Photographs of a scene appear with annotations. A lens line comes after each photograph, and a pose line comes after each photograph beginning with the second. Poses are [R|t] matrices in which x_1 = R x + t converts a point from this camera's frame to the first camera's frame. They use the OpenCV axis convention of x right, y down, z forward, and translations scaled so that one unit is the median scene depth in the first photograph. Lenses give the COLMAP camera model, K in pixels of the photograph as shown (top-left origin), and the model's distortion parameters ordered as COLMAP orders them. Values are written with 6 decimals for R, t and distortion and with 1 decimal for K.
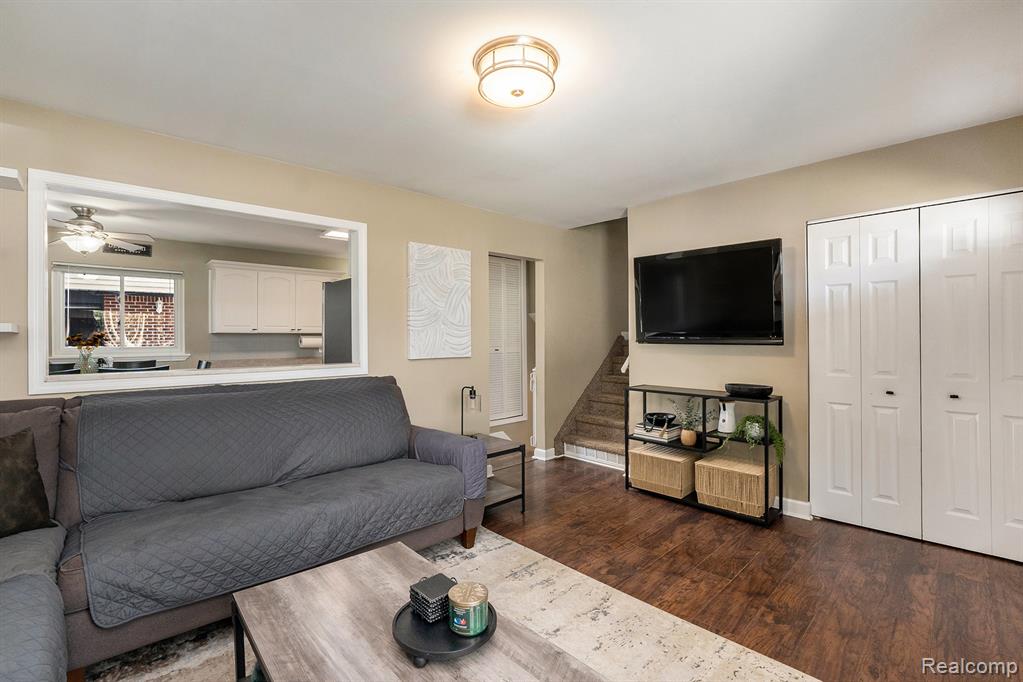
lens RADIAL K [[475.2, 0, 503.5], [0, 475.2, 329.2], [0, 0, 1]] dist [-0.014889, 0.000986]
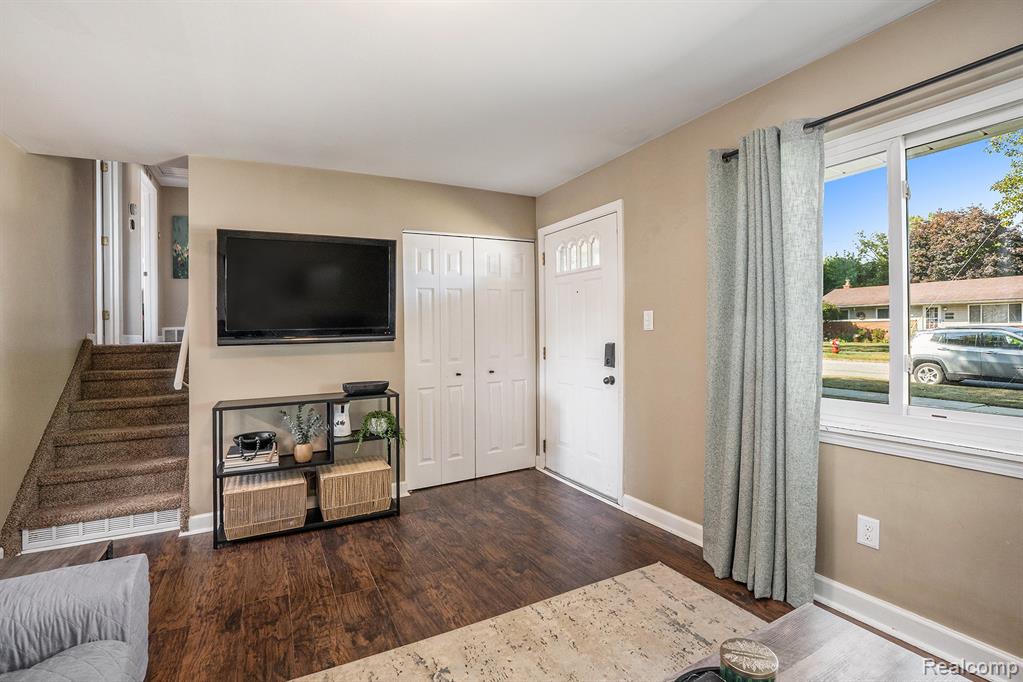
lens RADIAL K [[475.2, 0, 503.5], [0, 475.2, 329.2], [0, 0, 1]] dist [-0.014889, 0.000986]
pose [[0.268928, -0.004988, 0.963148, -0.381172], [0.003199, 0.999986, 0.004286, 0.003726], [-0.963155, 0.001929, 0.268940, 0.477531]]
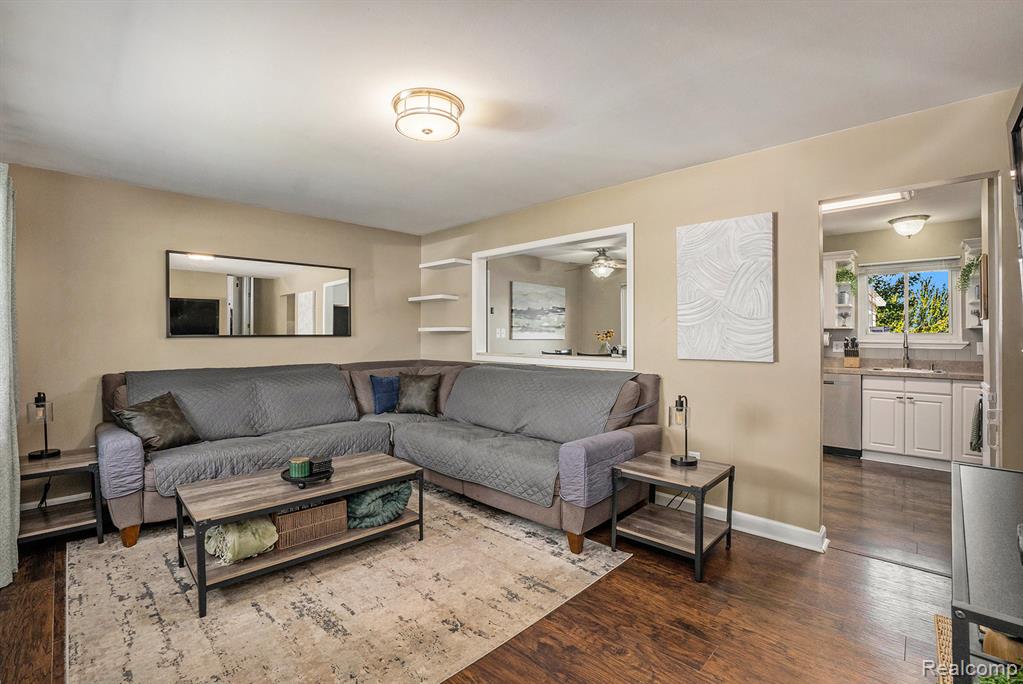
lens RADIAL K [[439.6, 0, 467.1], [0, 439.6, 329.4], [0, 0, 1]] dist [-0.000068, 0.000214]
pose [[0.038668, -0.000631, -0.999252, 0.766511], [0.015108, 0.999886, -0.000047, 0.003074], [0.999138, -0.015095, 0.038673, 0.707632]]
